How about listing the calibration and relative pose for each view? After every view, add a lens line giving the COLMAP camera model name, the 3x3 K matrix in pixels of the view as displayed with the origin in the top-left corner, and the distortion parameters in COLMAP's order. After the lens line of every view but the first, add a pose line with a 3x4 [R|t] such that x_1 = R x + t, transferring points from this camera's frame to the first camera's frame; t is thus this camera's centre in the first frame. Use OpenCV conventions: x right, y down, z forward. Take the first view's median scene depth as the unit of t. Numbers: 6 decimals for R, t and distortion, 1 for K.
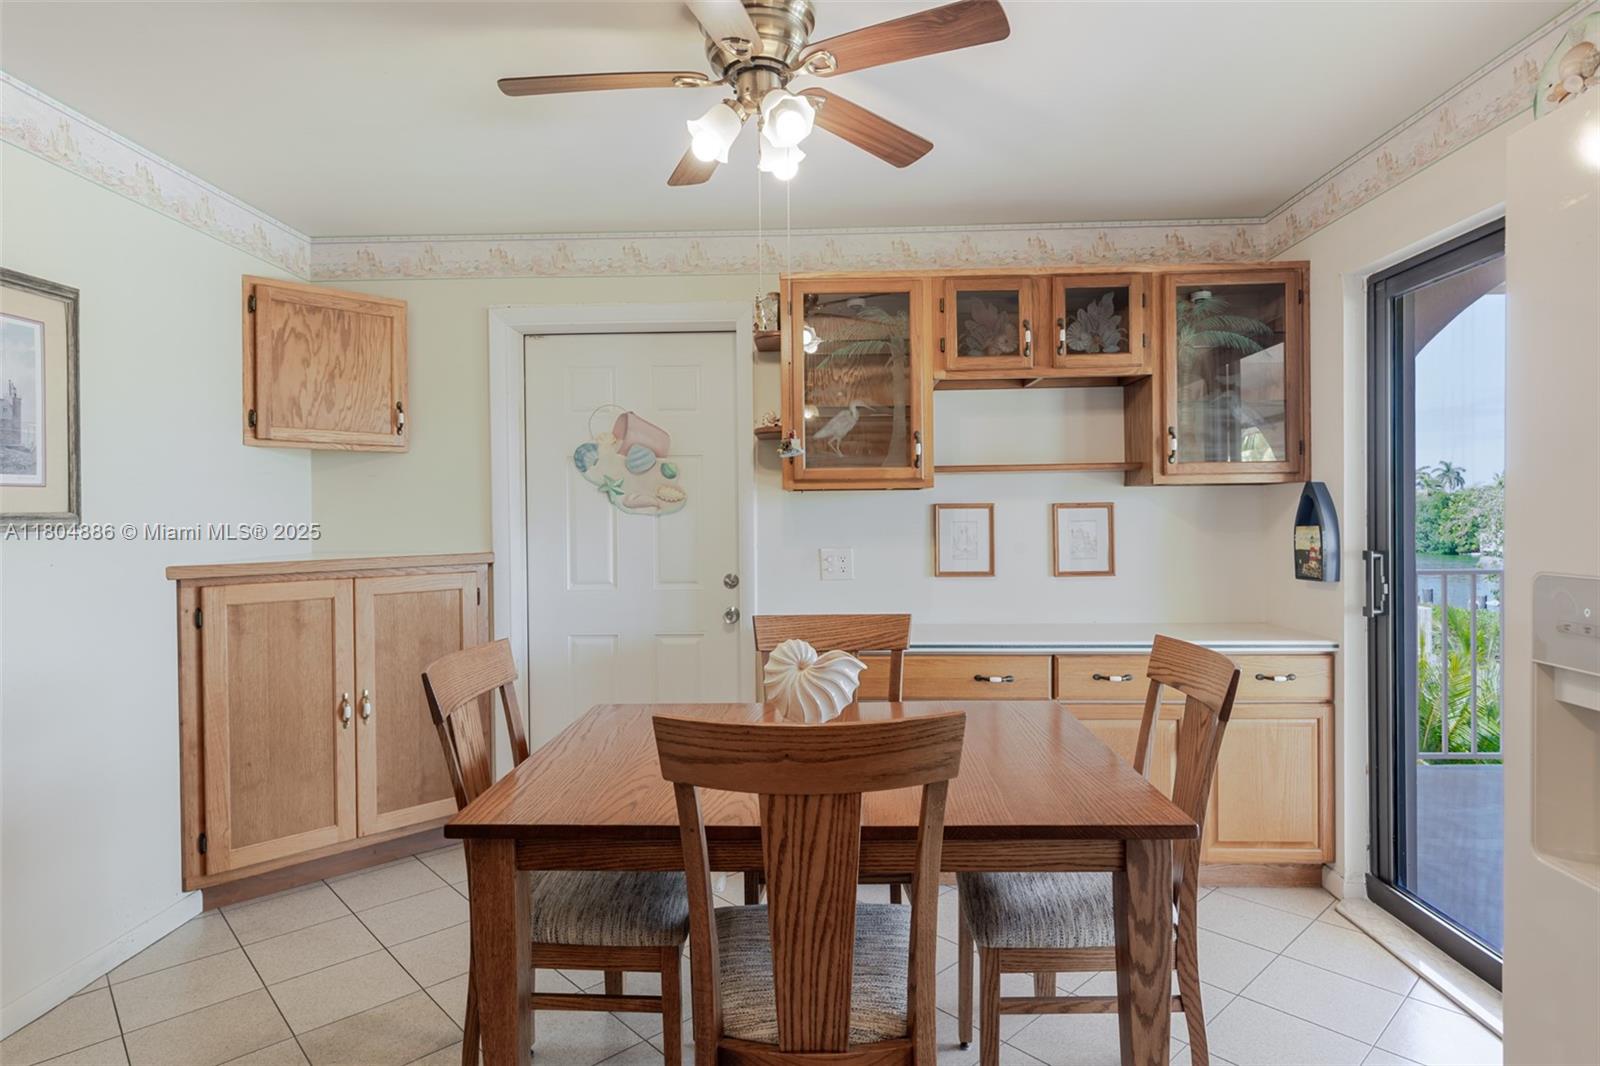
lens RADIAL K [[886.3, 0, 796.0], [0, 886.3, 523.8], [0, 0, 1]] dist [0.002888, 0.000822]
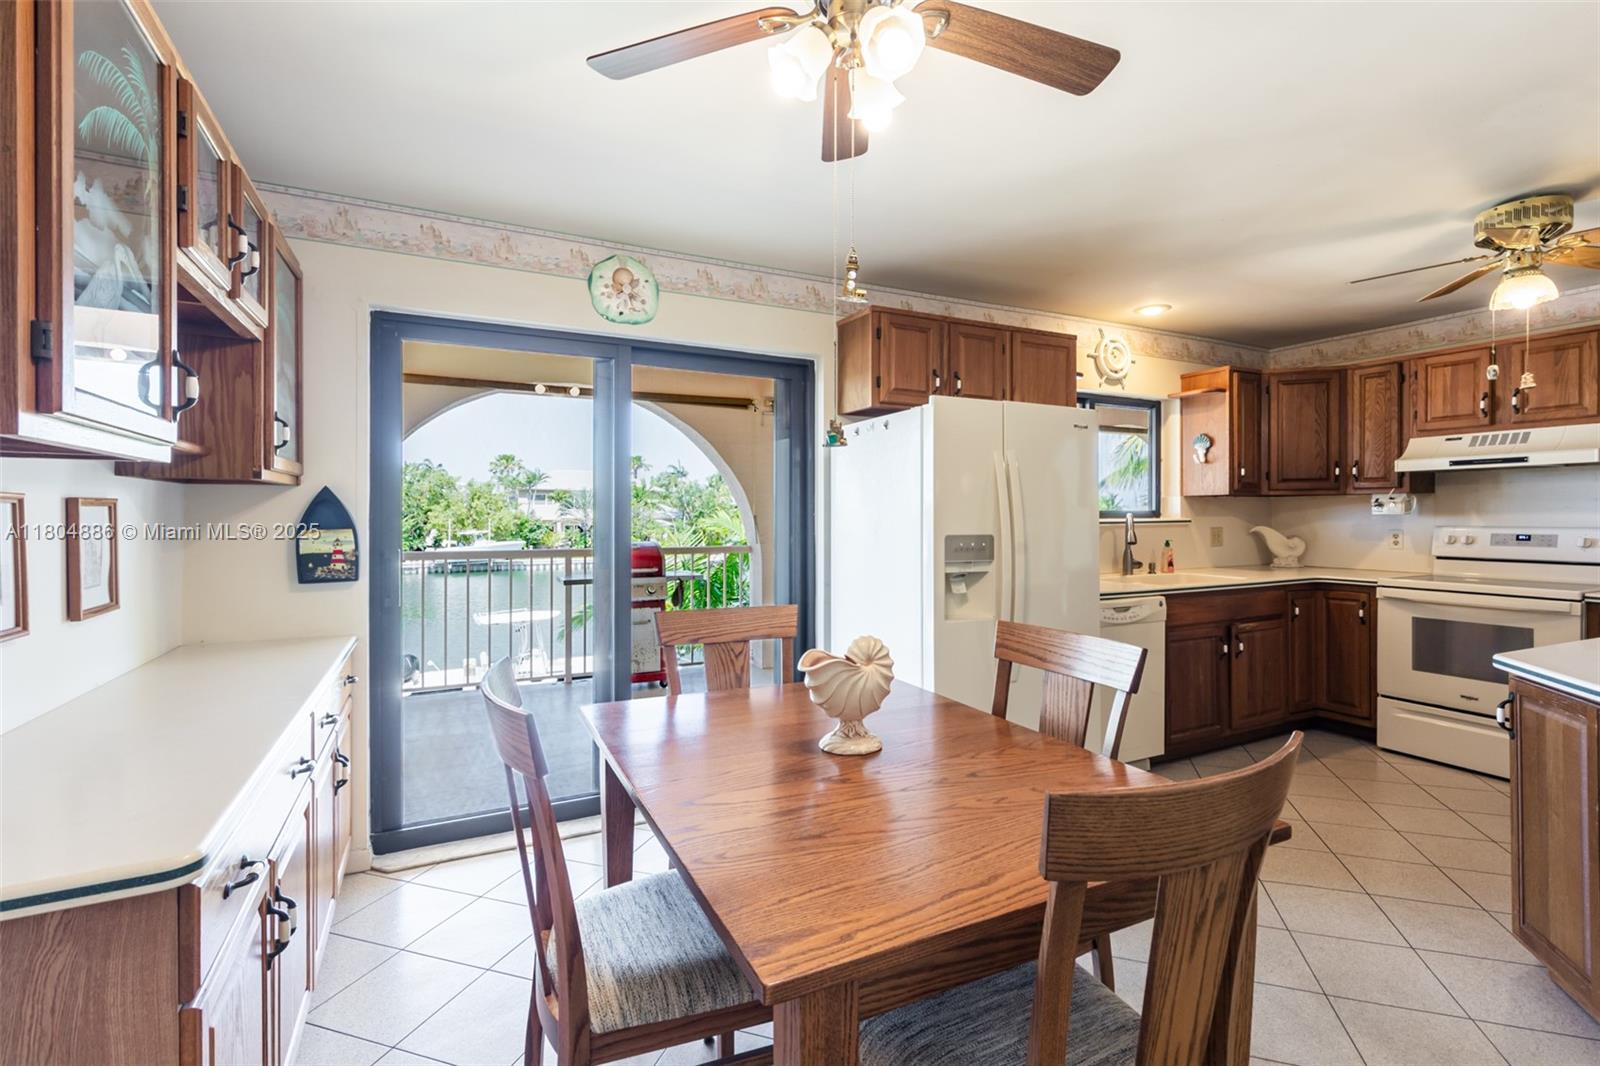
lens RADIAL K [[715.1, 0, 788.6], [0, 715.1, 520.3], [0, 0, 1]] dist [0.003948, -0.000501]
pose [[-0.475916, 0.003414, 0.879484, -0.388806], [0.013248, 0.999907, 0.003288, -0.003383], [-0.879391, 0.013216, -0.475916, 0.892195]]
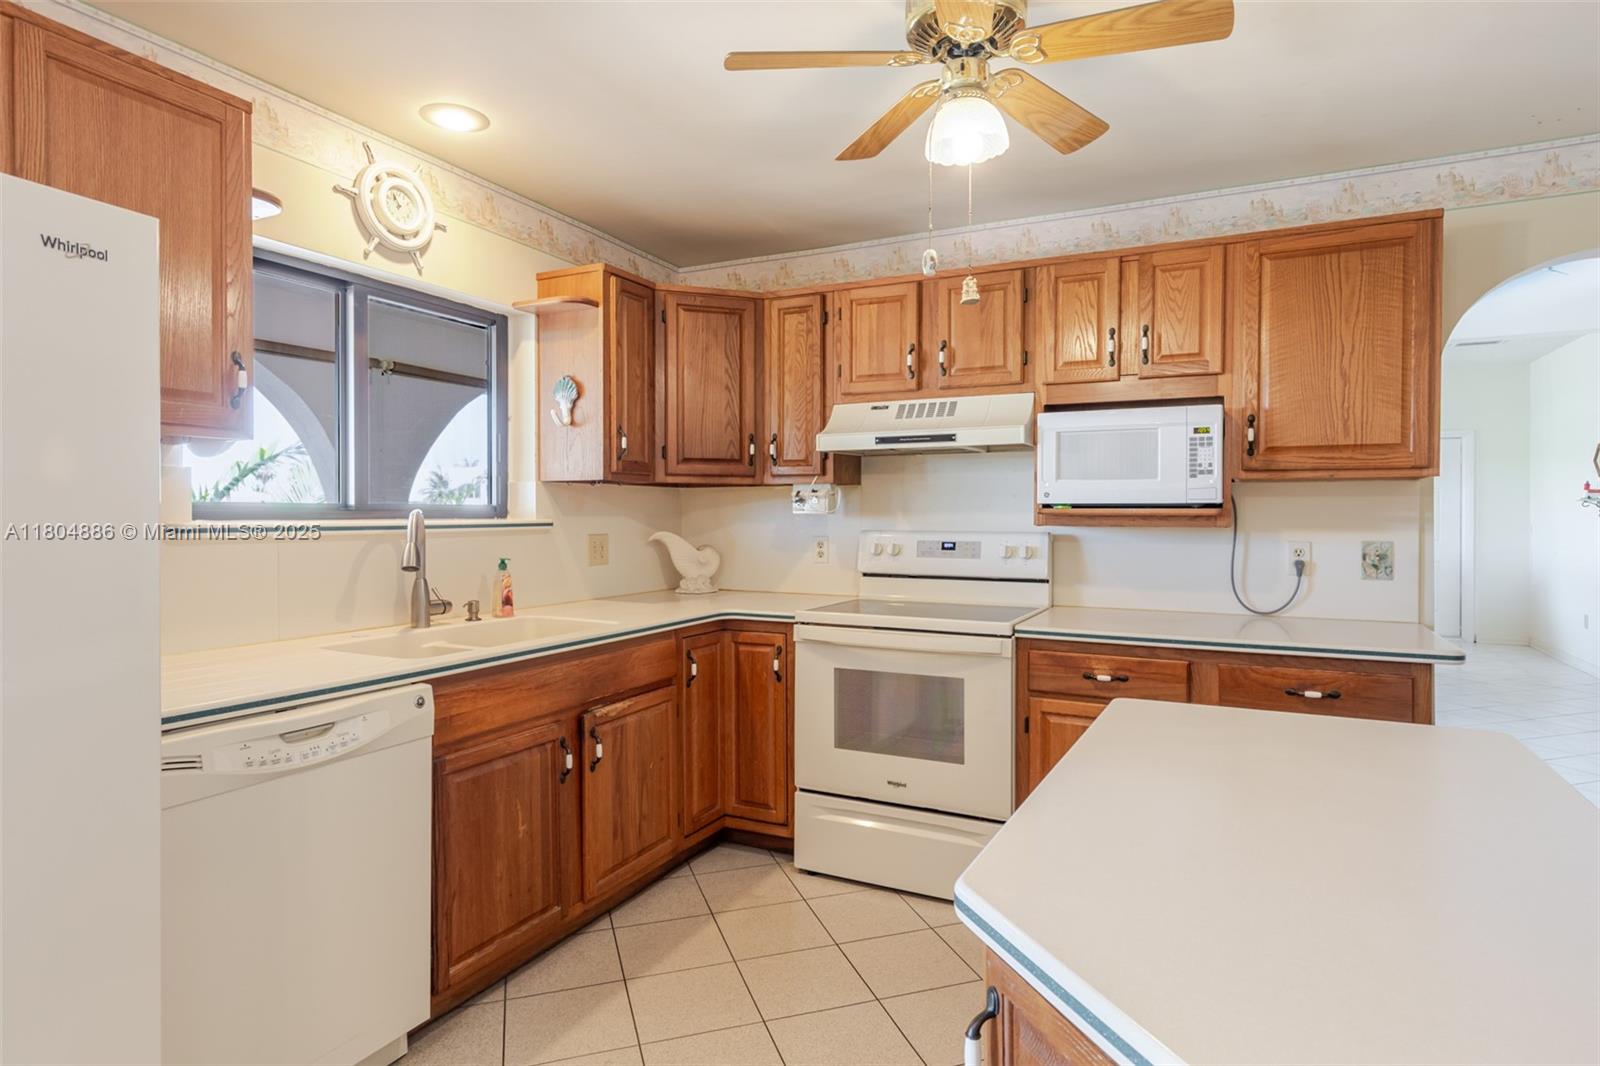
lens RADIAL K [[886.3, 0, 798.5], [0, 886.3, 519.1], [0, 0, 1]] dist [0.002888, 0.000822]
pose [[-0.913131, 0.005241, 0.407632, -0.203002], [0.008734, 0.999939, 0.006708, 0.003121], [-0.407572, 0.009686, -0.913122, 0.341485]]
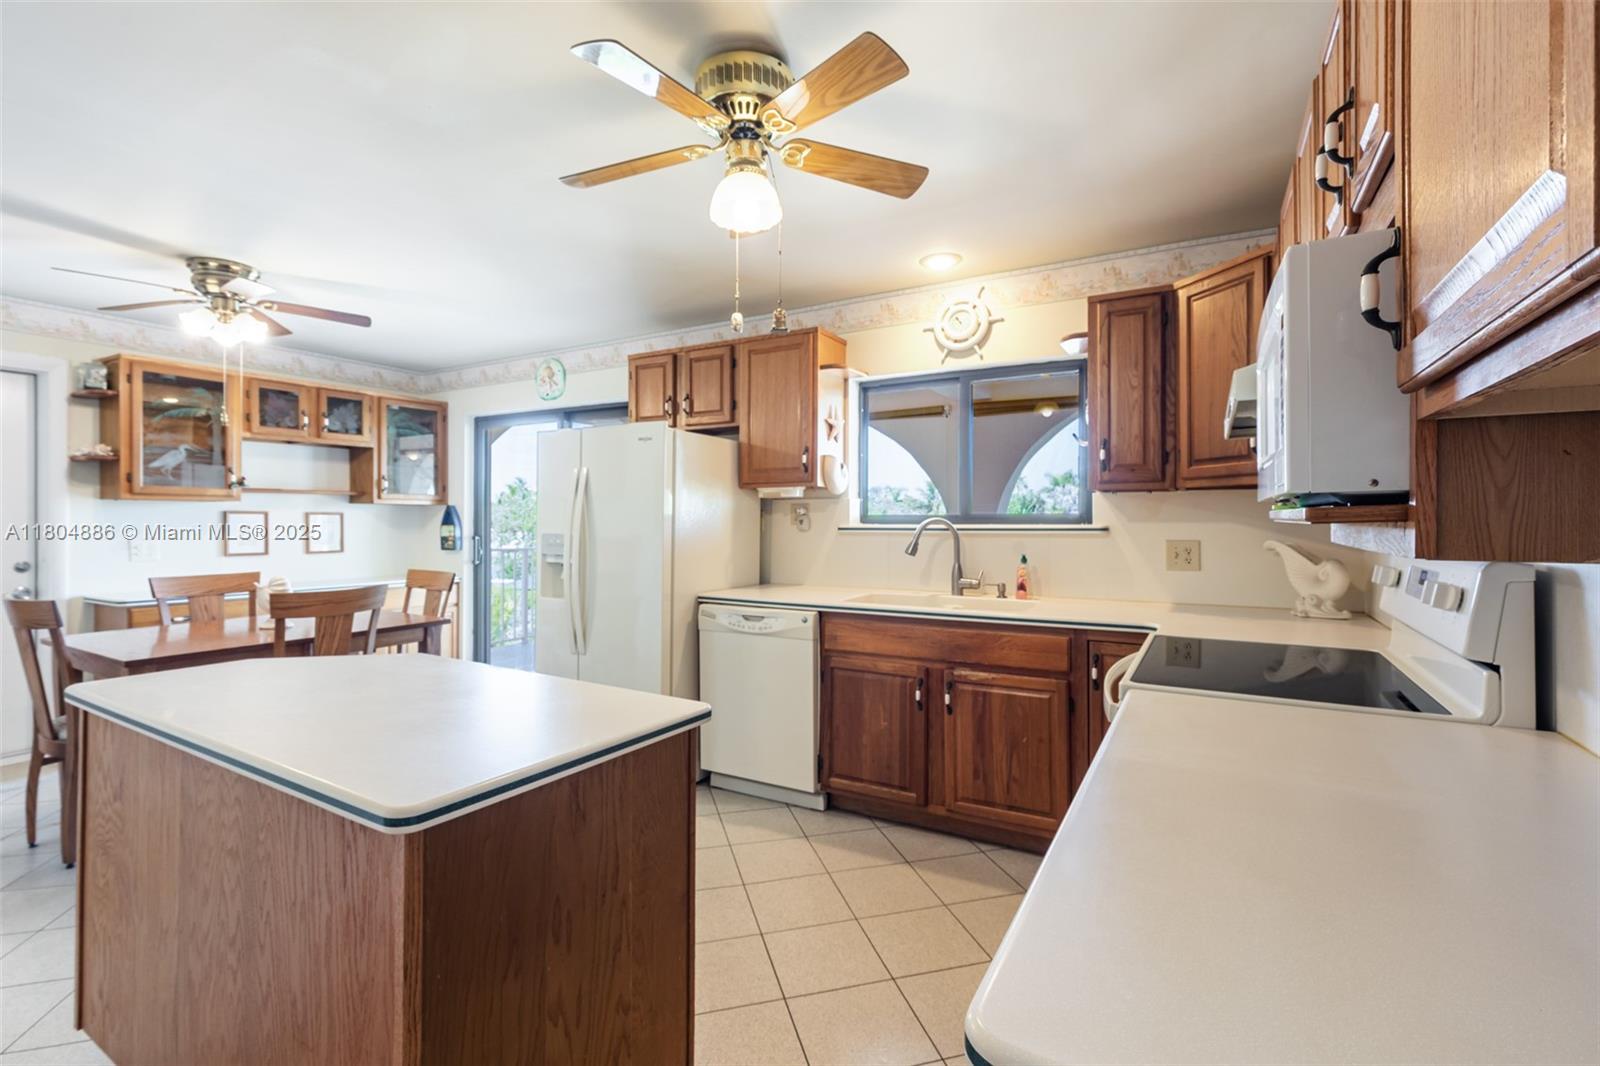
lens RADIAL K [[715.1, 0, 806.7], [0, 715.1, 519.7], [0, 0, 1]] dist [0.003948, -0.000501]
pose [[0.461400, 0.010432, 0.887131, -0.555738], [0.001570, 0.999920, -0.012575, 0.011878], [-0.887191, 0.007195, 0.461347, -0.572313]]
